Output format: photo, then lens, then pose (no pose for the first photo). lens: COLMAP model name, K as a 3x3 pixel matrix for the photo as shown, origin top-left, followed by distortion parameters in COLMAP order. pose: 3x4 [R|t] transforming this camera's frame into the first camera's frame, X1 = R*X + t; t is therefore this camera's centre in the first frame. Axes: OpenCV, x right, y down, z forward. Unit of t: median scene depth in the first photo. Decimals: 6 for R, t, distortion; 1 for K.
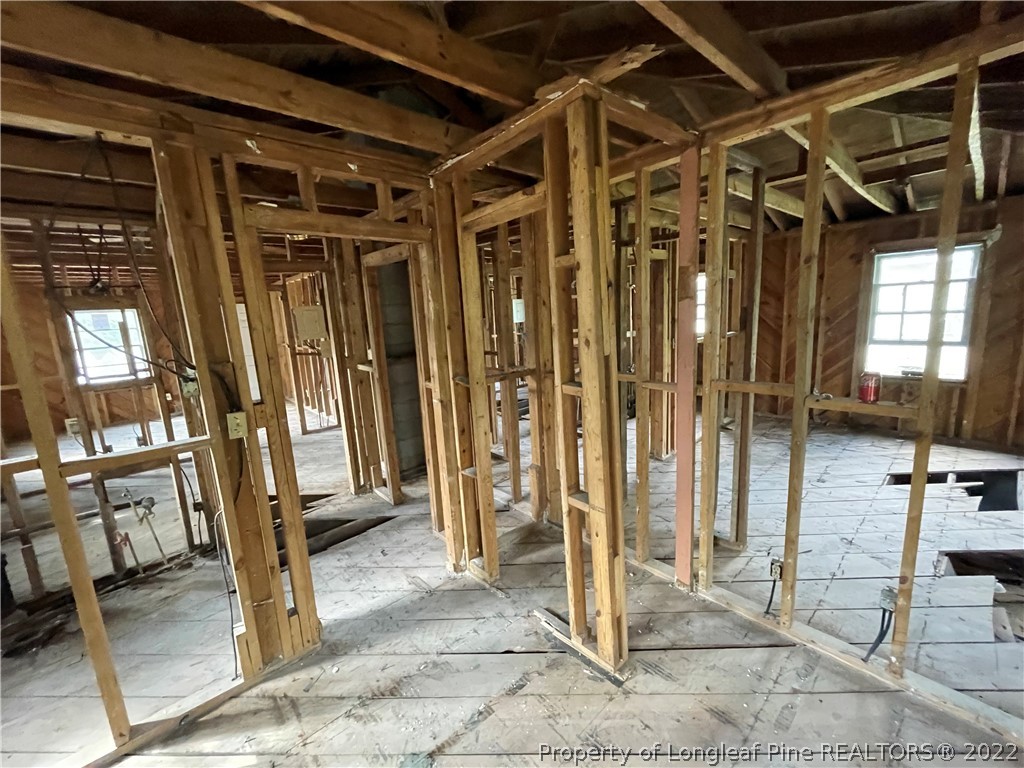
lens RADIAL K [[414.8, 0, 512.0], [0, 414.8, 384.0], [0, 0, 1]] dist [-0.001088, -0.000164]
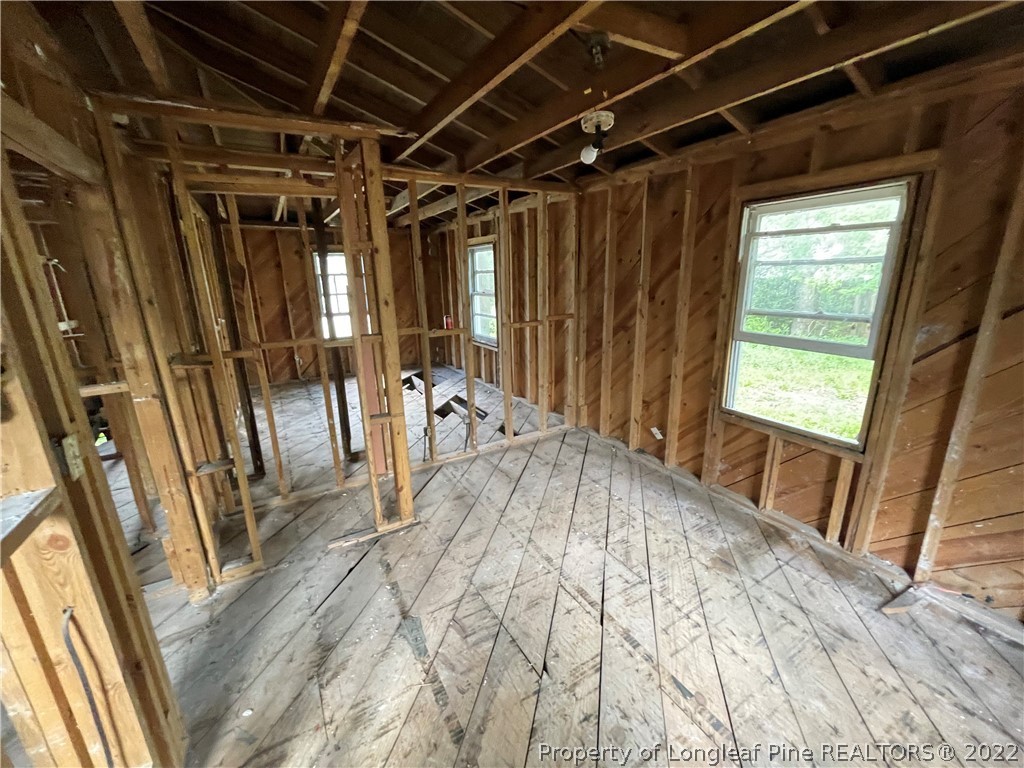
lens RADIAL K [[414.8, 0, 512.0], [0, 414.8, 384.0], [0, 0, 1]] dist [-0.001088, -0.000164]
pose [[0.200047, -0.205624, 0.957967, -1.026746], [0.182723, 0.968407, 0.169708, 0.009235], [-0.962597, 0.141093, 0.231299, 0.214721]]
